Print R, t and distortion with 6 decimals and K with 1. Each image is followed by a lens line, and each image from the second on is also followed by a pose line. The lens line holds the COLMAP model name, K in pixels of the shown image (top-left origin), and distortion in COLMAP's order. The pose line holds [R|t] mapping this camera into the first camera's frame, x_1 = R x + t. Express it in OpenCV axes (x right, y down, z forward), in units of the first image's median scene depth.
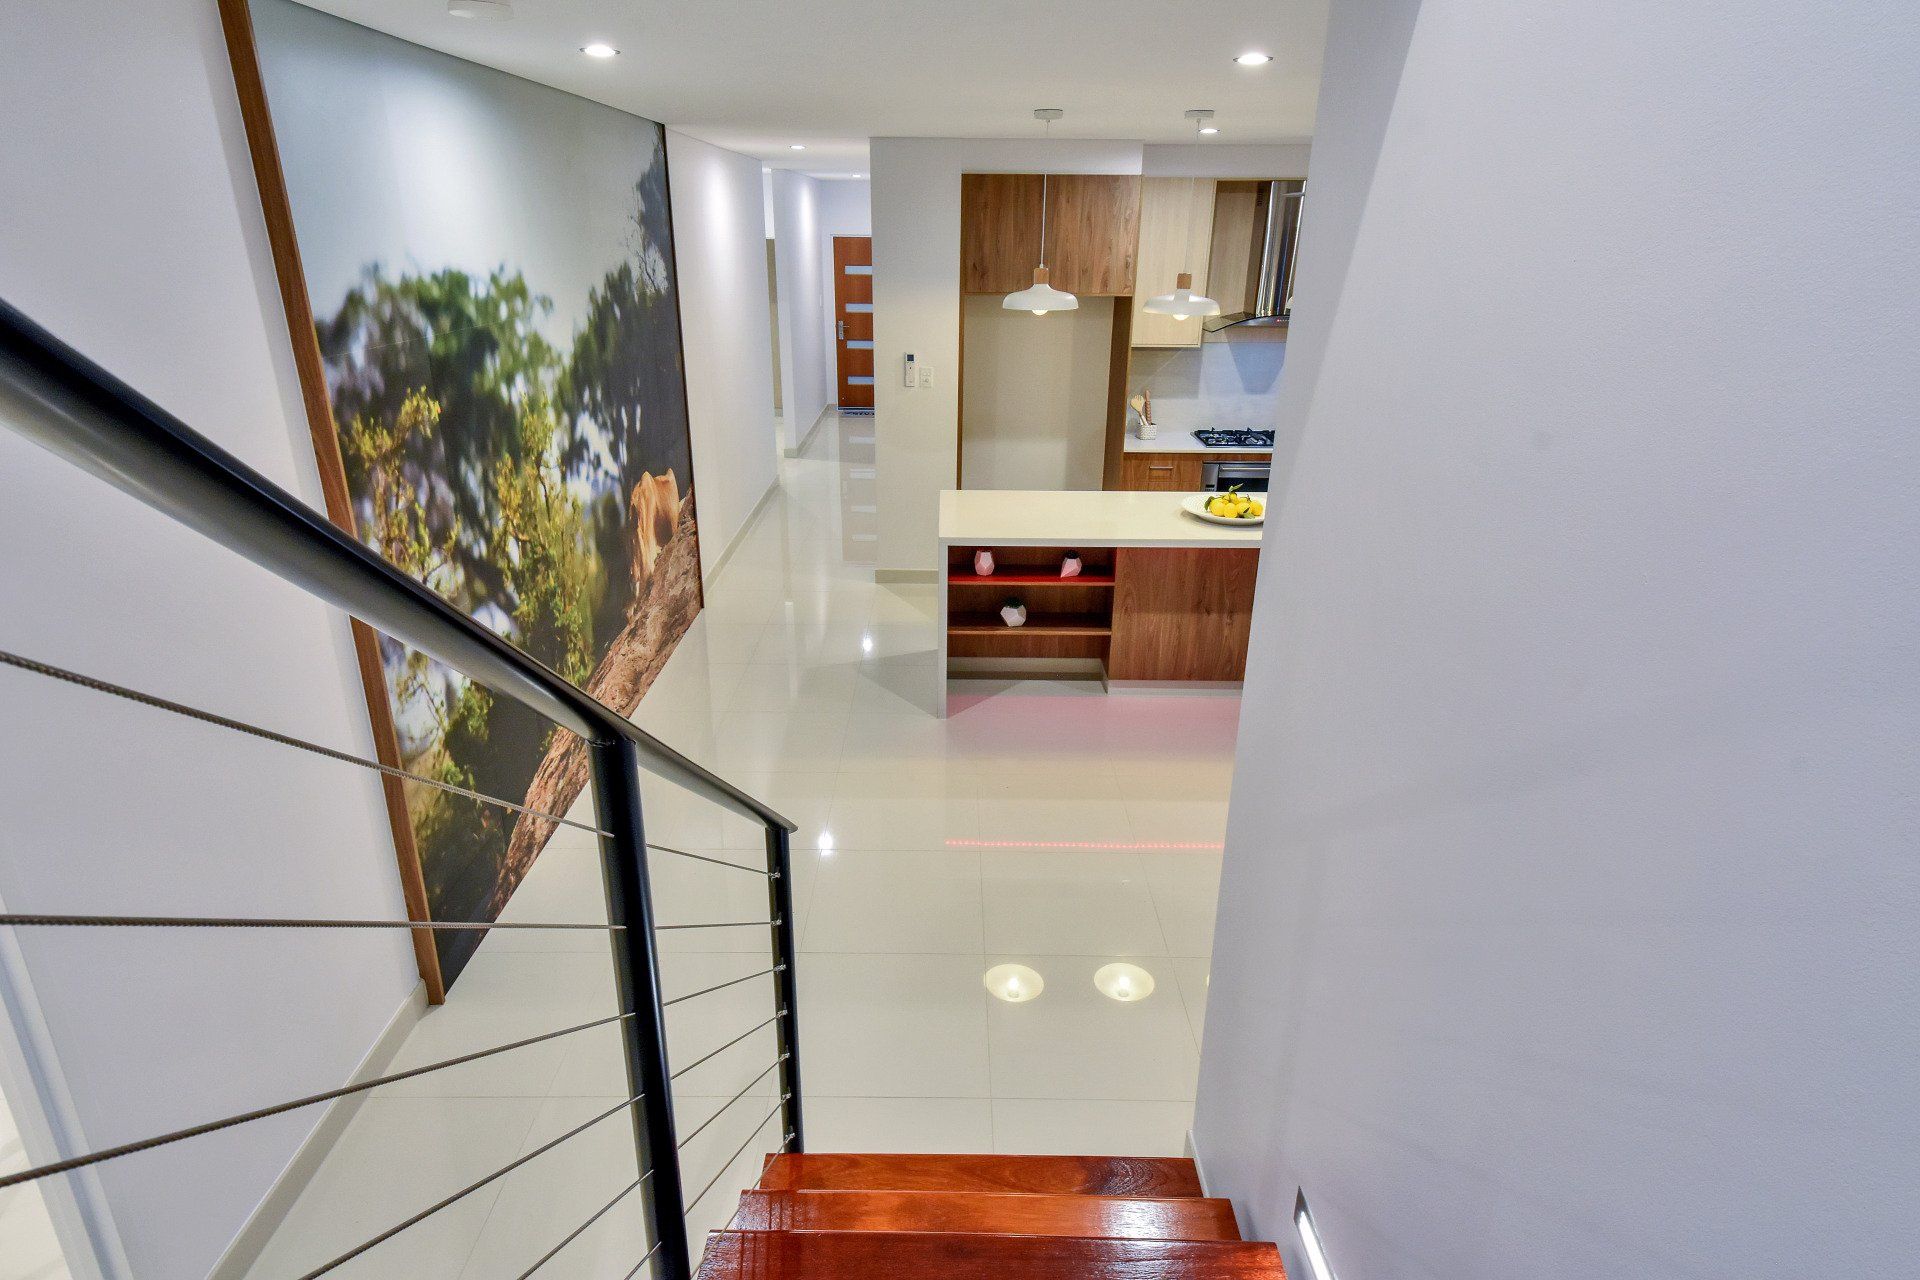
lens RADIAL K [[1031.7, 0, 949.4], [0, 1031.7, 618.1], [0, 0, 1]] dist [0.061824, 0.000792]
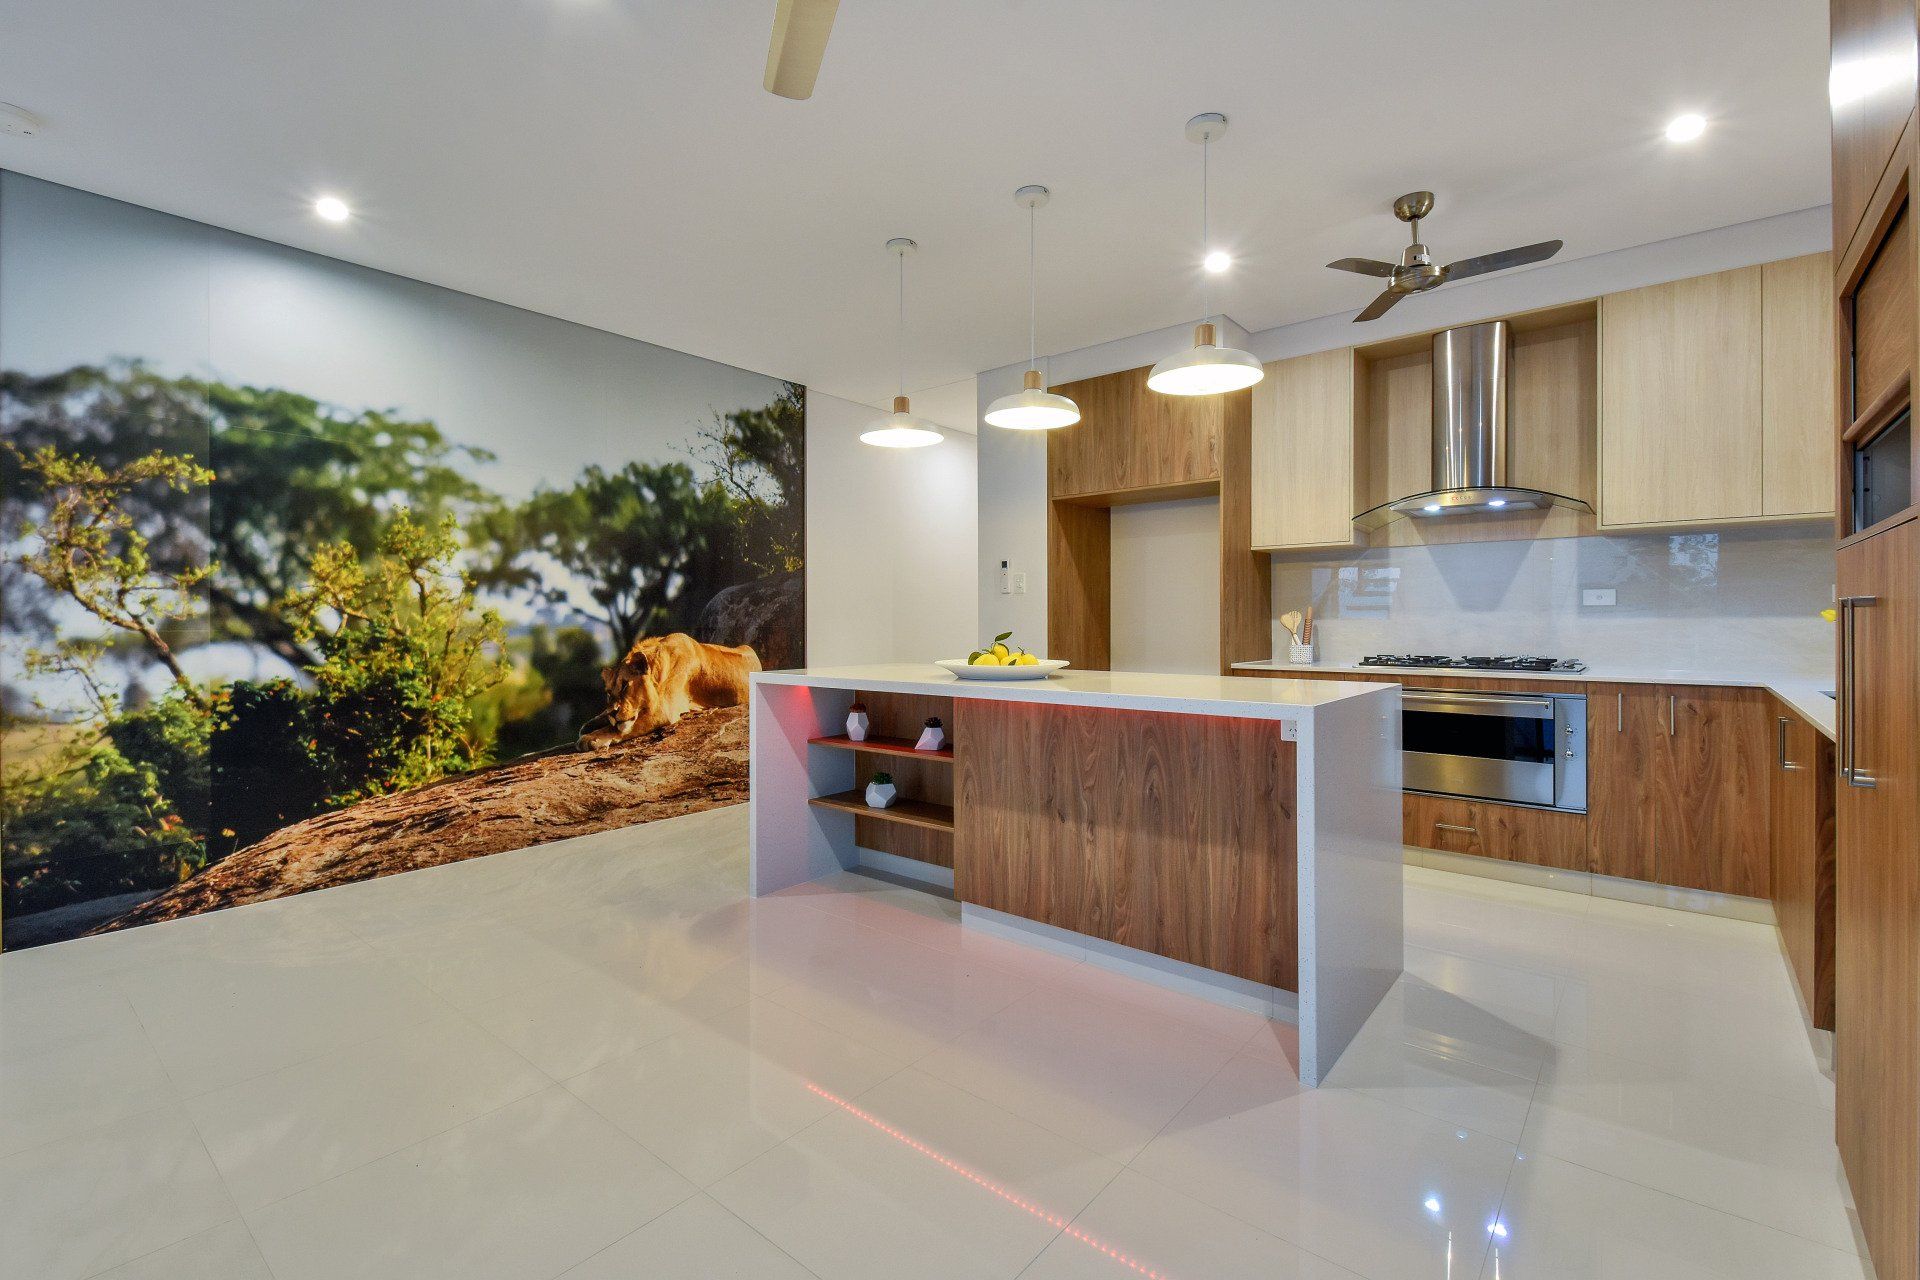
lens RADIAL K [[835.4, 0, 951.8], [0, 835.4, 622.4], [0, 0, 1]] dist [0.023883, -0.012235]
pose [[0.773257, -0.011359, -0.633991, 0.538561], [-0.211606, 0.937901, -0.274892, 0.040083], [0.597743, 0.346718, 0.722834, 0.512220]]
